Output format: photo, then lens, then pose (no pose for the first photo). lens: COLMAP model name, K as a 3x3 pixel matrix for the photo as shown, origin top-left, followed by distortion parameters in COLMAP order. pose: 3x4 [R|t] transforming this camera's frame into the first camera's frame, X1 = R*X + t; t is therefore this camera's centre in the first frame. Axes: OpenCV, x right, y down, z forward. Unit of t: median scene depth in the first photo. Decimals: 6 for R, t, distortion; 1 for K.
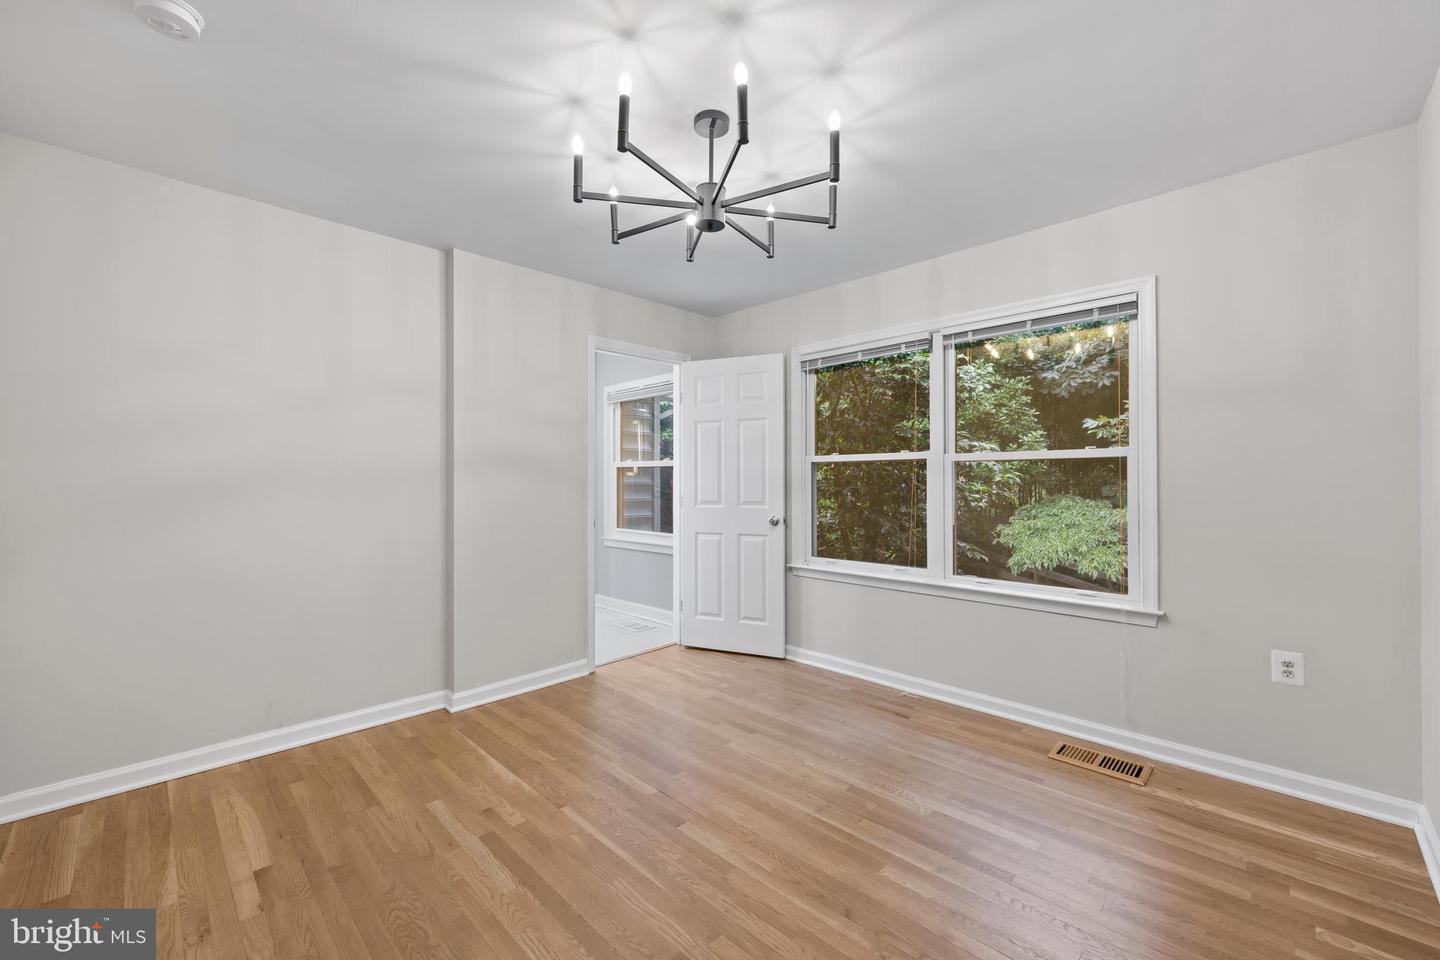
lens RADIAL K [[579.2, 0, 724.4], [0, 579.2, 481.7], [0, 0, 1]] dist [-0.005230, 0.000548]
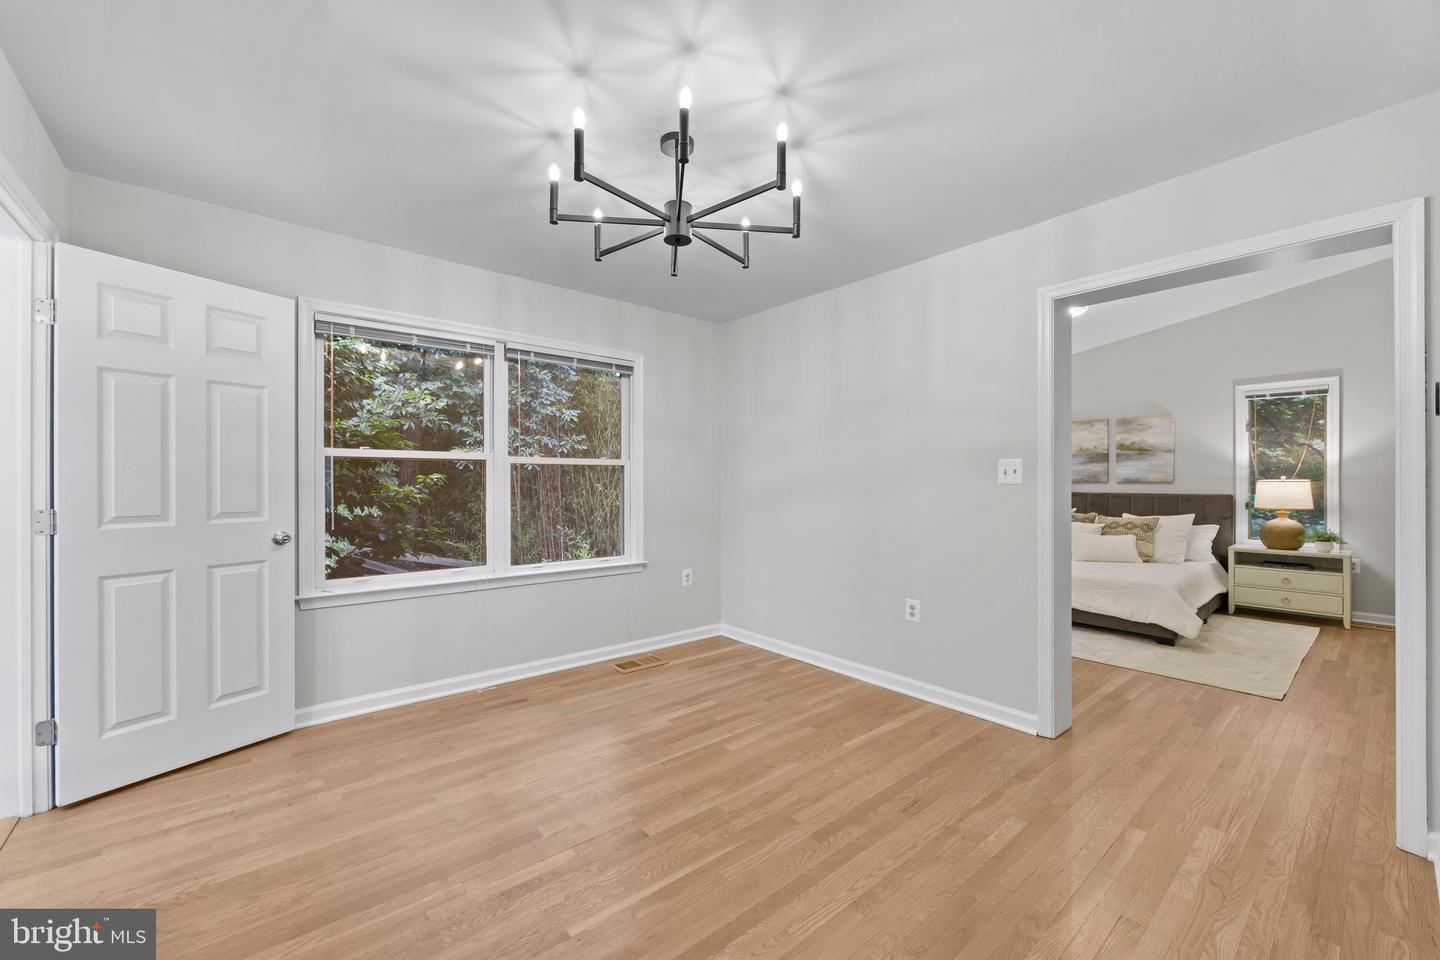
lens RADIAL K [[579.2, 0, 698.8], [0, 579.2, 486.1], [0, 0, 1]] dist [-0.005230, 0.000548]
pose [[0.105189, -0.006020, 0.994434, -0.686007], [-0.000515, 0.999981, 0.006108, 0.001203], [-0.994452, -0.001154, 0.105184, 0.537489]]
